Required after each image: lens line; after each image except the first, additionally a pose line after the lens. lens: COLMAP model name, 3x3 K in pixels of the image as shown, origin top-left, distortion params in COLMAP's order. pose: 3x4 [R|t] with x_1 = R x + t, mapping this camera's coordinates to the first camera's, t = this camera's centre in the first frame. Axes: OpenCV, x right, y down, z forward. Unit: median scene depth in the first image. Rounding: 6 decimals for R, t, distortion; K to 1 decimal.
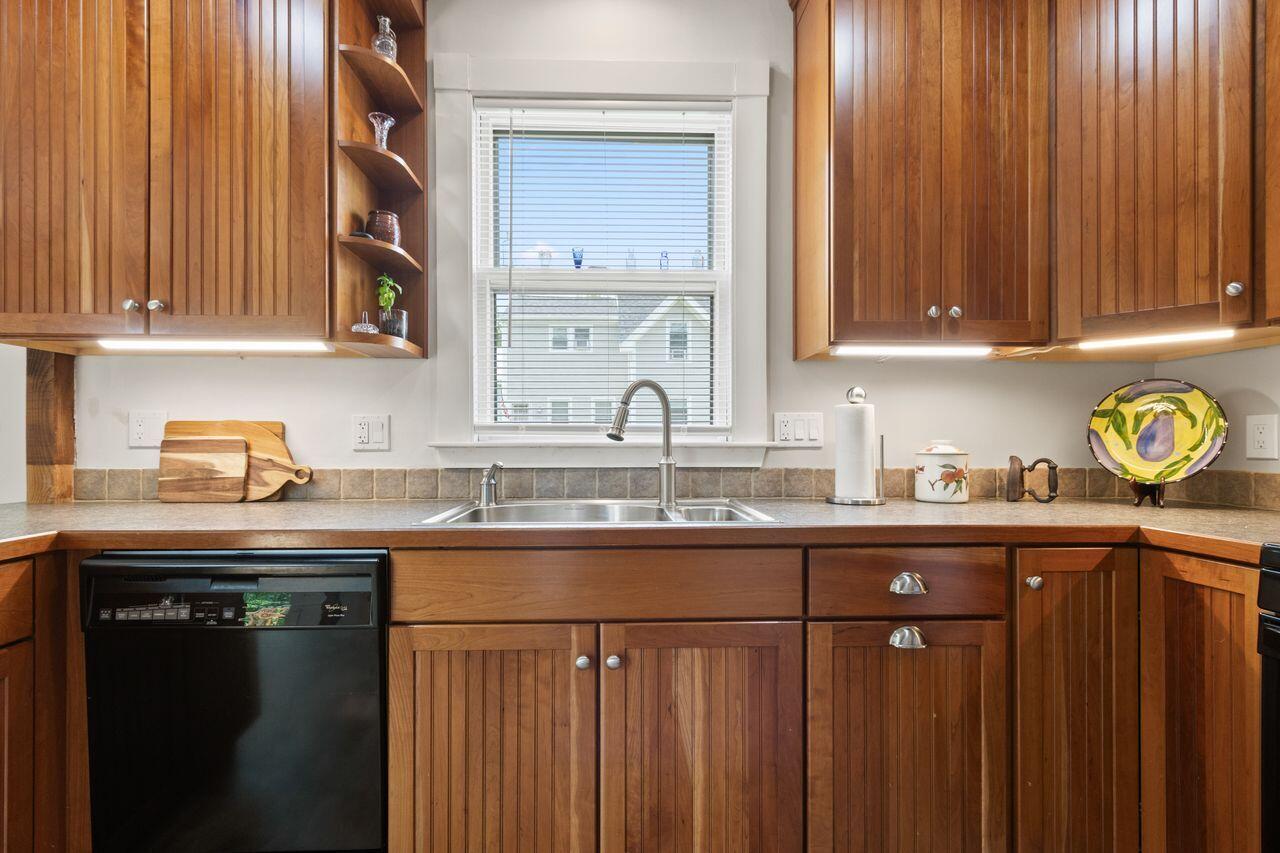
lens RADIAL K [[609.5, 0, 640.1], [0, 609.5, 439.4], [0, 0, 1]] dist [0.001246, 0.000194]
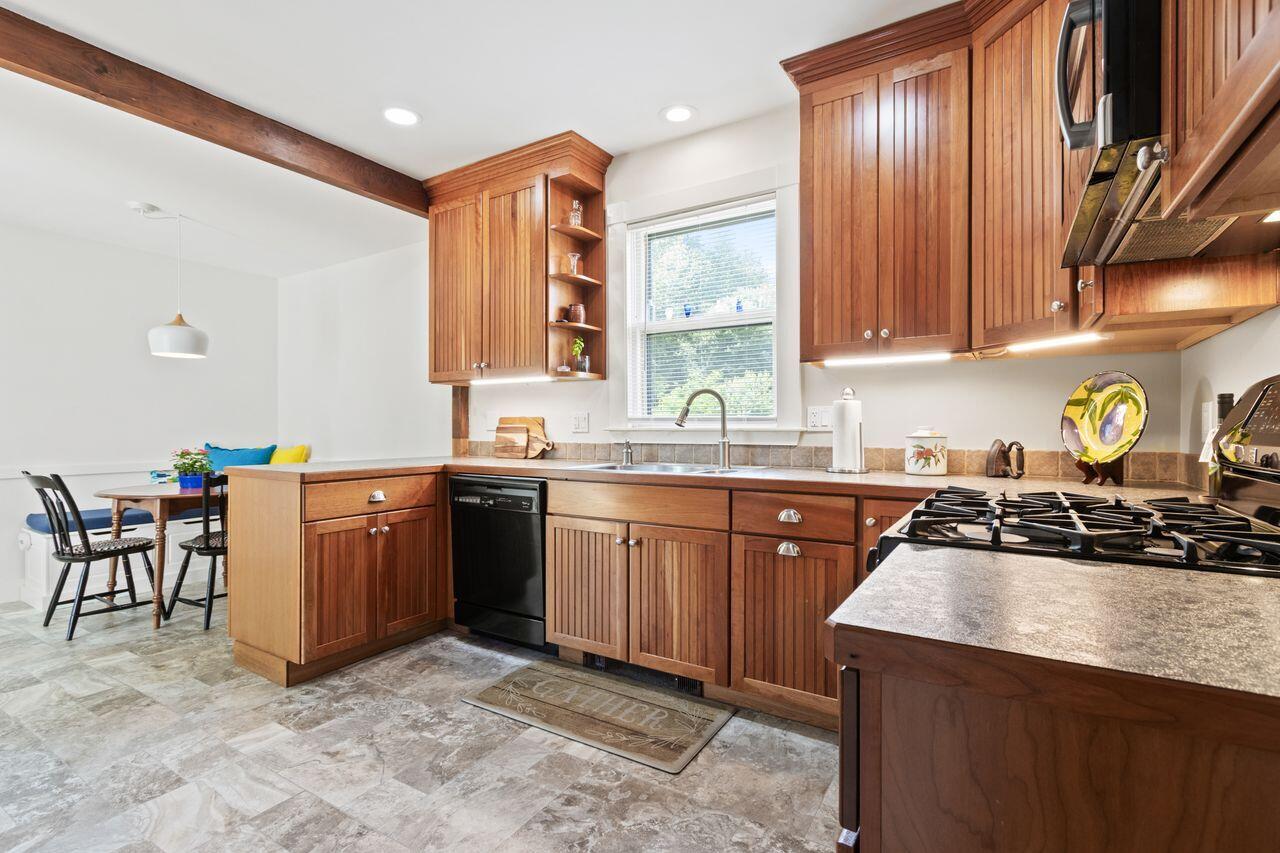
lens RADIAL K [[607.8, 0, 637.4], [0, 607.8, 422.6], [0, 0, 1]] dist [0.001128, -0.000441]
pose [[0.823988, -0.005217, -0.566583, 0.766779], [0.003959, 0.999986, -0.003449, -0.004764], [0.566593, 0.000599, 0.823998, -0.412887]]
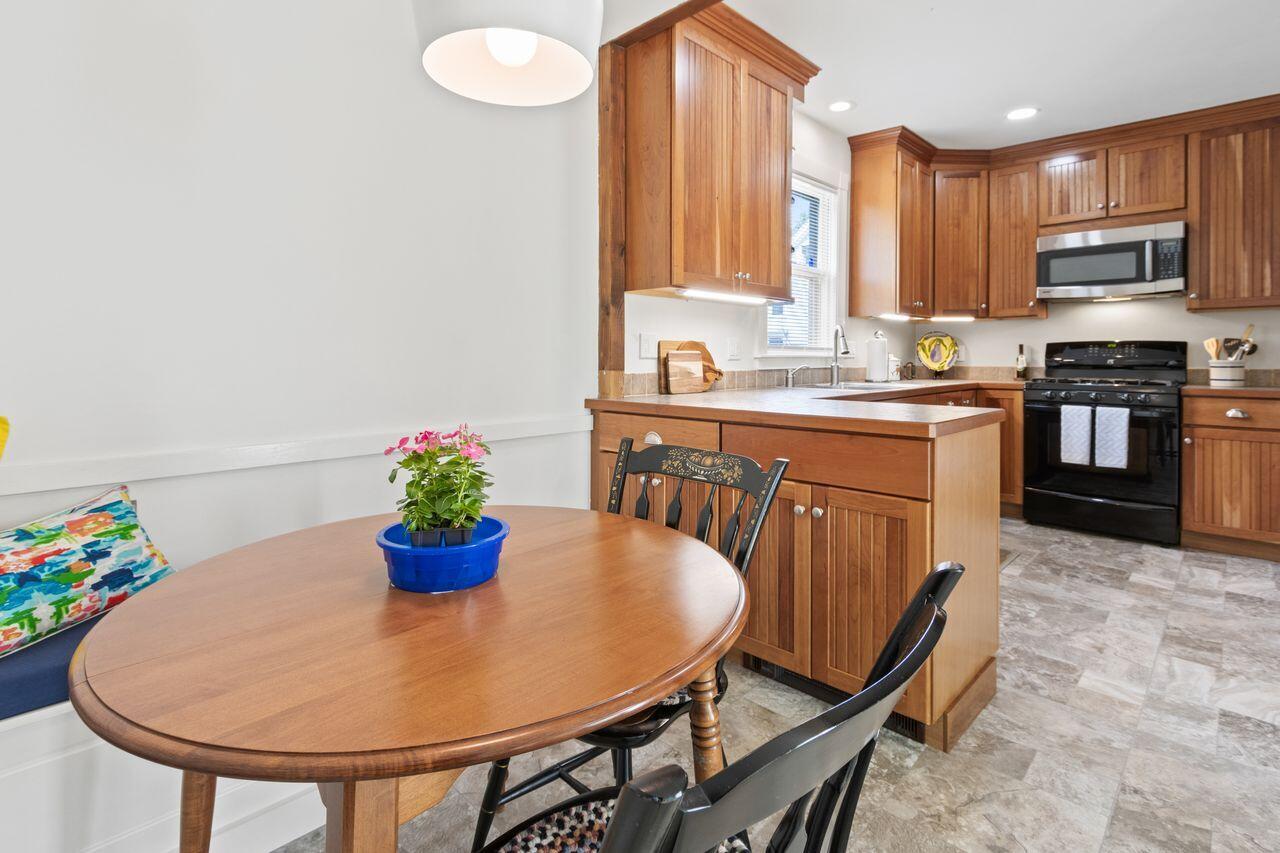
lens RADIAL K [[617.5, 0, 640.8], [0, 617.5, 356.8], [0, 0, 1]] dist [-0.000192, -0.000360]
pose [[0.729212, -0.000191, 0.684288, -1.935274], [-0.001989, 0.999995, 0.002399, 0.005921], [-0.684285, -0.003110, 0.729208, -0.075010]]
